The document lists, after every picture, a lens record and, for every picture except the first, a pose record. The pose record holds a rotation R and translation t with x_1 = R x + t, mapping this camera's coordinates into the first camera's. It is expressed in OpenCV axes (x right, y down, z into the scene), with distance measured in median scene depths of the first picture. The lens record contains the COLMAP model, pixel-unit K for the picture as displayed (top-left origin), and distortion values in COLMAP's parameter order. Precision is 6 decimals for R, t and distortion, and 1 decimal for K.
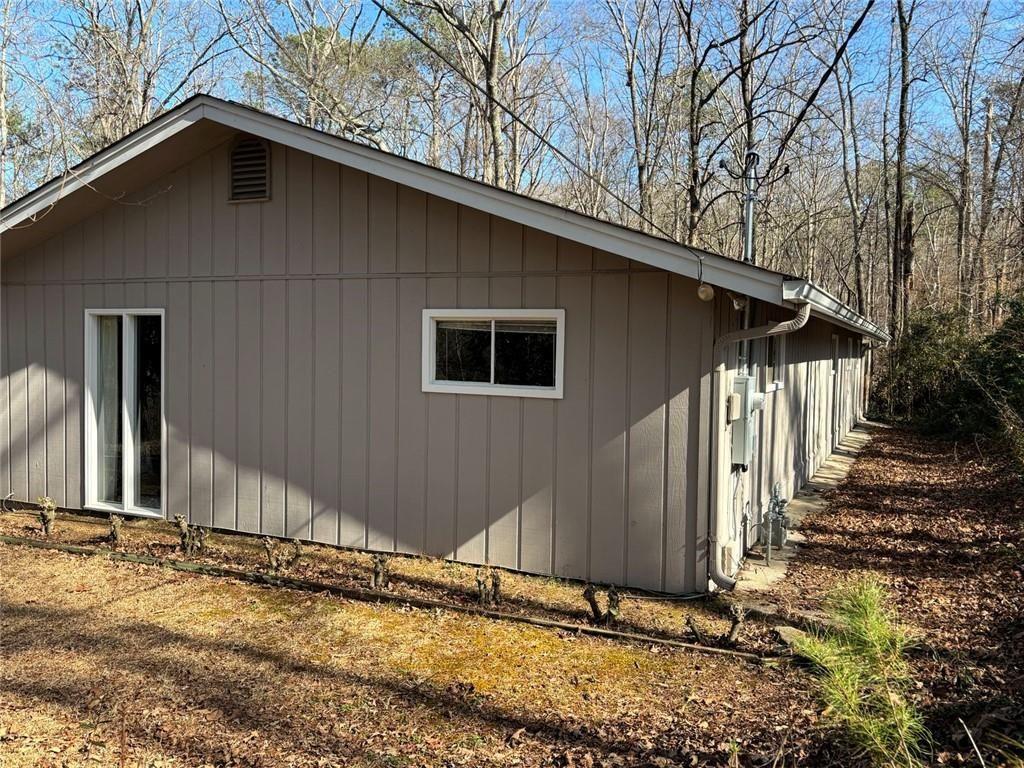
lens RADIAL K [[871.2, 0, 511.6], [0, 871.2, 379.1], [0, 0, 1]] dist [0.056898, 0.002981]
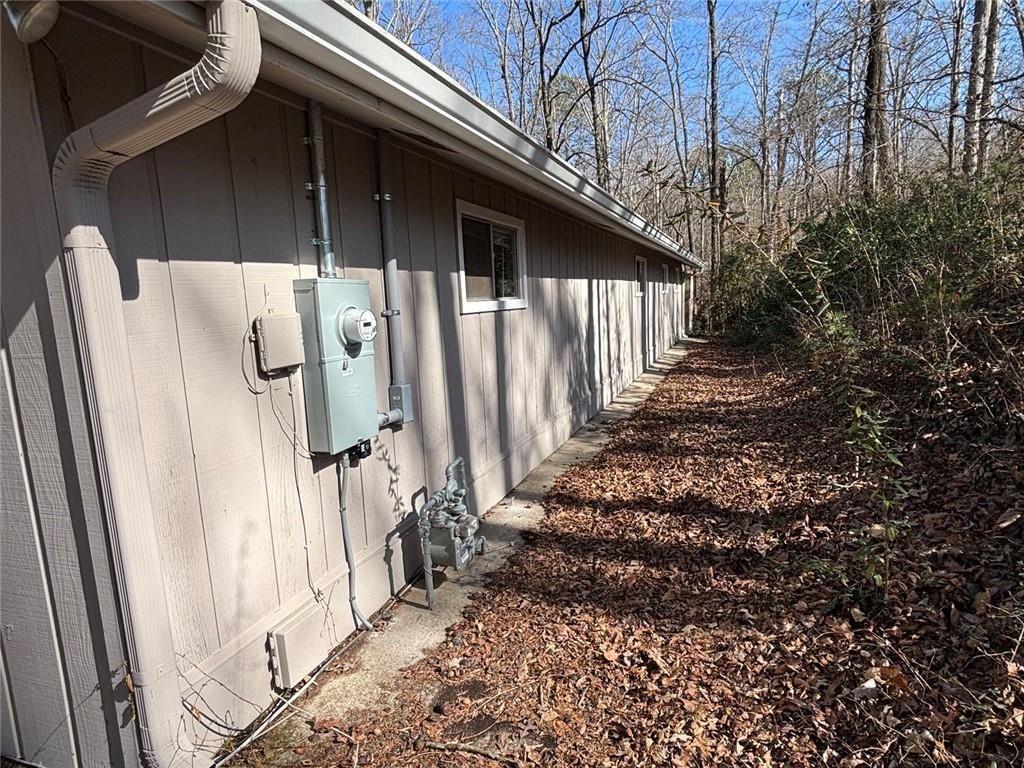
lens RADIAL K [[586.2, 0, 506.4], [0, 586.2, 389.6], [0, 0, 1]] dist [0.025095, -0.000853]
pose [[0.996109, -0.074667, 0.046808, 0.074115], [0.068945, 0.991108, 0.113808, 0.006039], [-0.054890, -0.110138, 0.992400, 0.138568]]
